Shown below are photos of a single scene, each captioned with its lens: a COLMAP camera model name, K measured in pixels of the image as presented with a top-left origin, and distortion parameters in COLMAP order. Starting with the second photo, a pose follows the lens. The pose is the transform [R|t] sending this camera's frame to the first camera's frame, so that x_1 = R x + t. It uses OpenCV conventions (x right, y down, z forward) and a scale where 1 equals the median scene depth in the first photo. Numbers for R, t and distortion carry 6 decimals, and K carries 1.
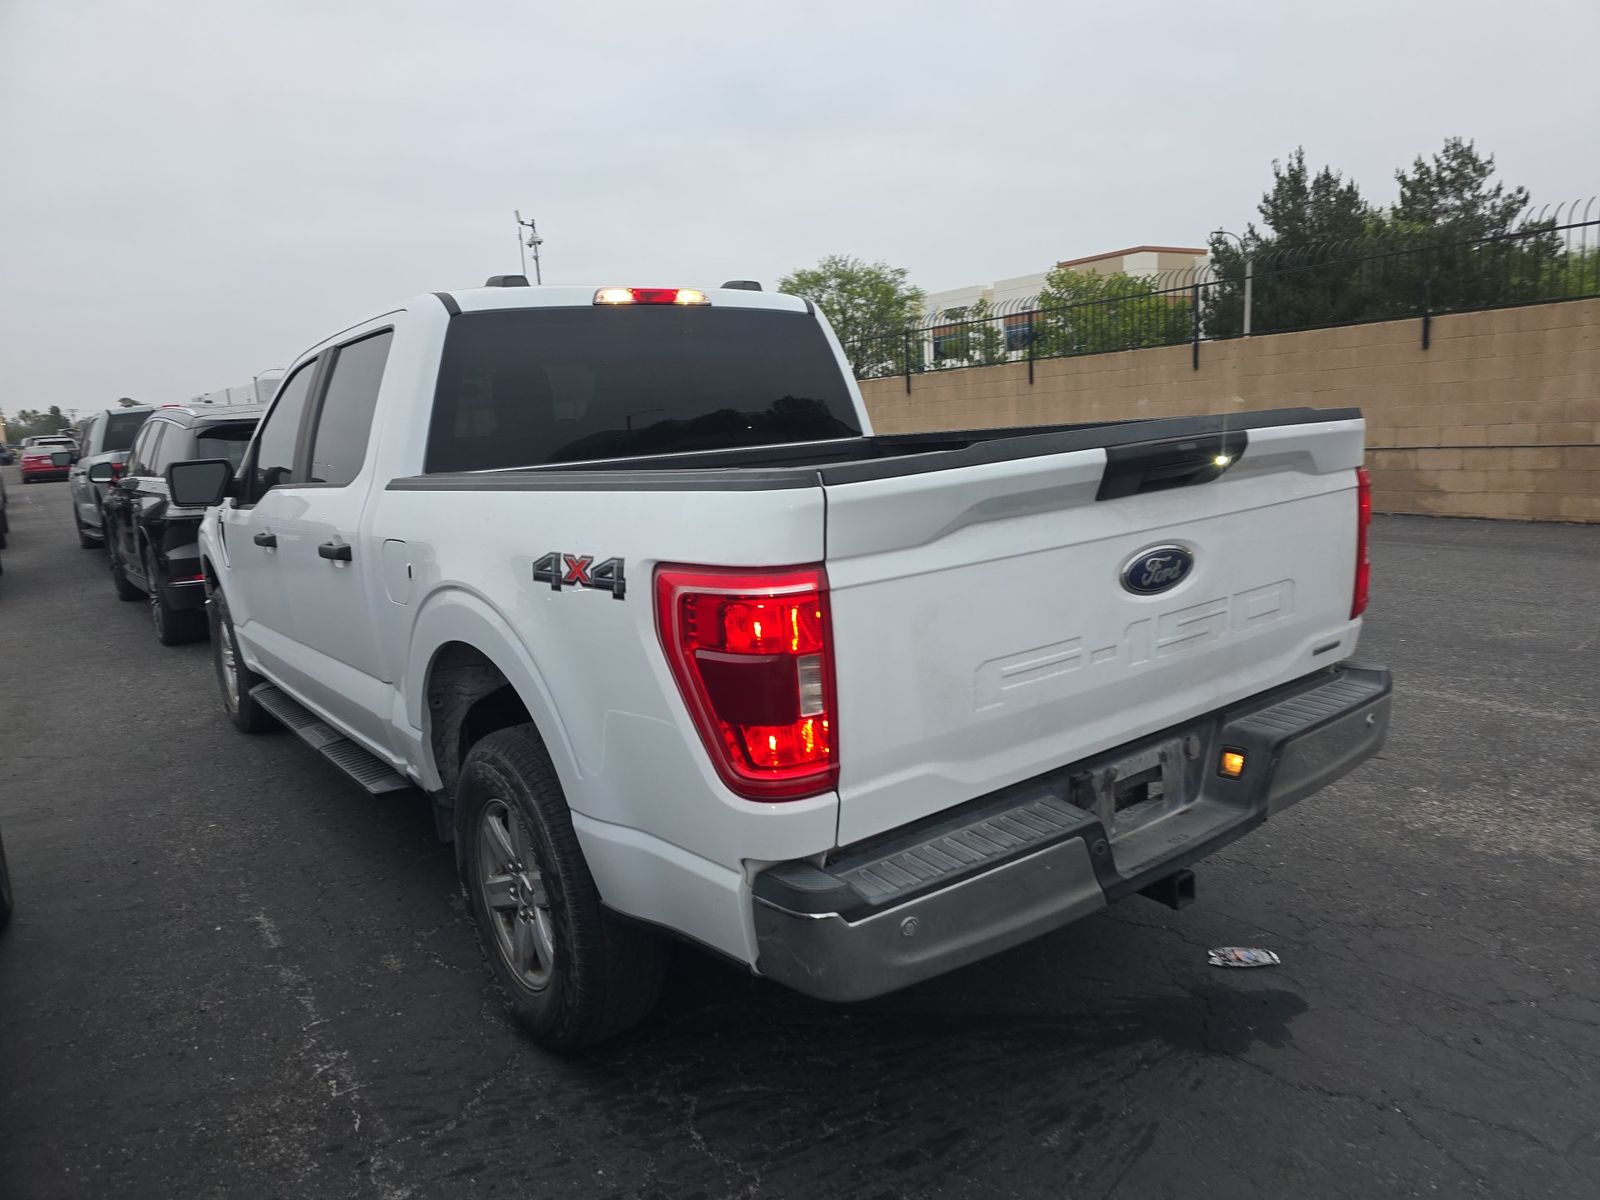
lens RADIAL K [[1061.2, 0, 800.0], [0, 1061.2, 600.0], [0, 0, 1]] dist [0.060798, -0.051590]
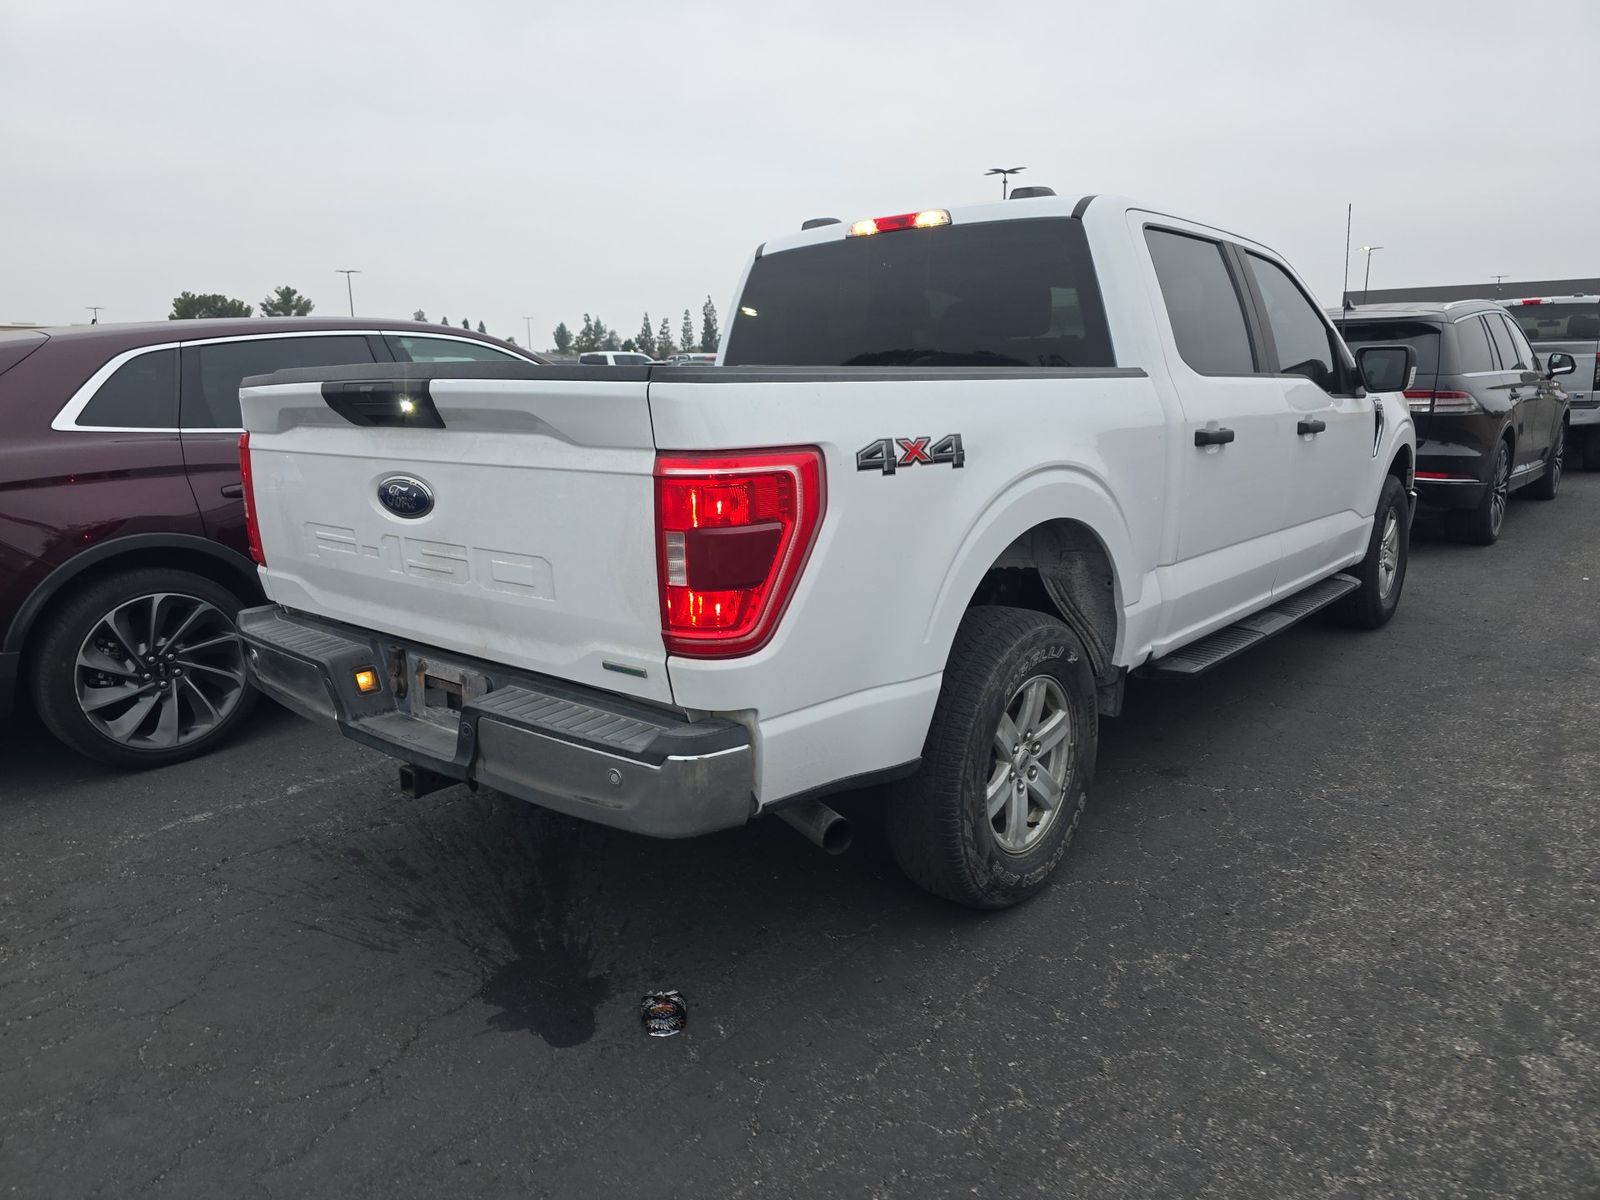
lens RADIAL K [[1062.3, 0, 801.1], [0, 1062.3, 586.9], [0, 0, 1]] dist [0.085846, -0.080540]
pose [[0.218964, 0.248430, -0.943577, 1.369863], [-0.164515, 0.962599, 0.215262, -0.225479], [0.961764, 0.108098, 0.251645, 1.013700]]
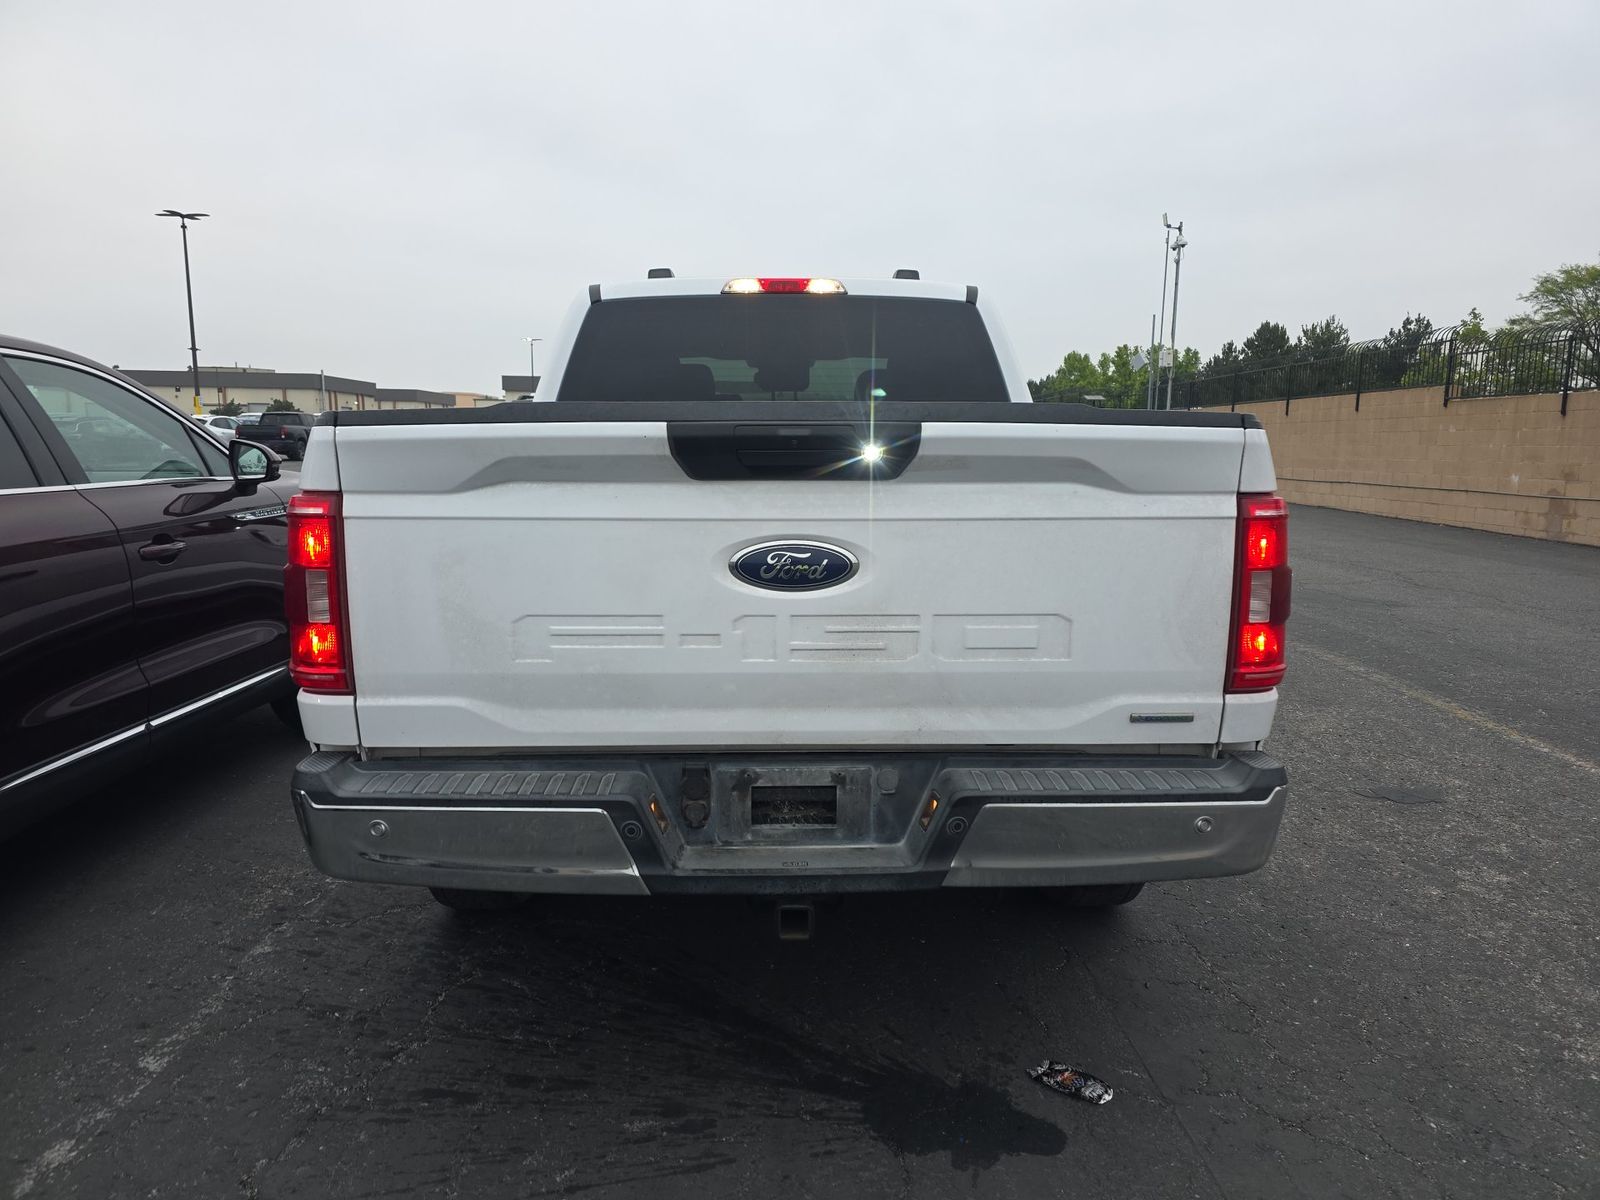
lens RADIAL K [[1047.8, 0, 795.4], [0, 1047.8, 594.1], [0, 0, 1]] dist [0.084537, -0.076055]
pose [[0.809972, 0.151860, -0.566466, 0.764770], [-0.157417, 0.986744, 0.039443, -0.035540], [0.564947, 0.057224, 0.823141, 0.231909]]
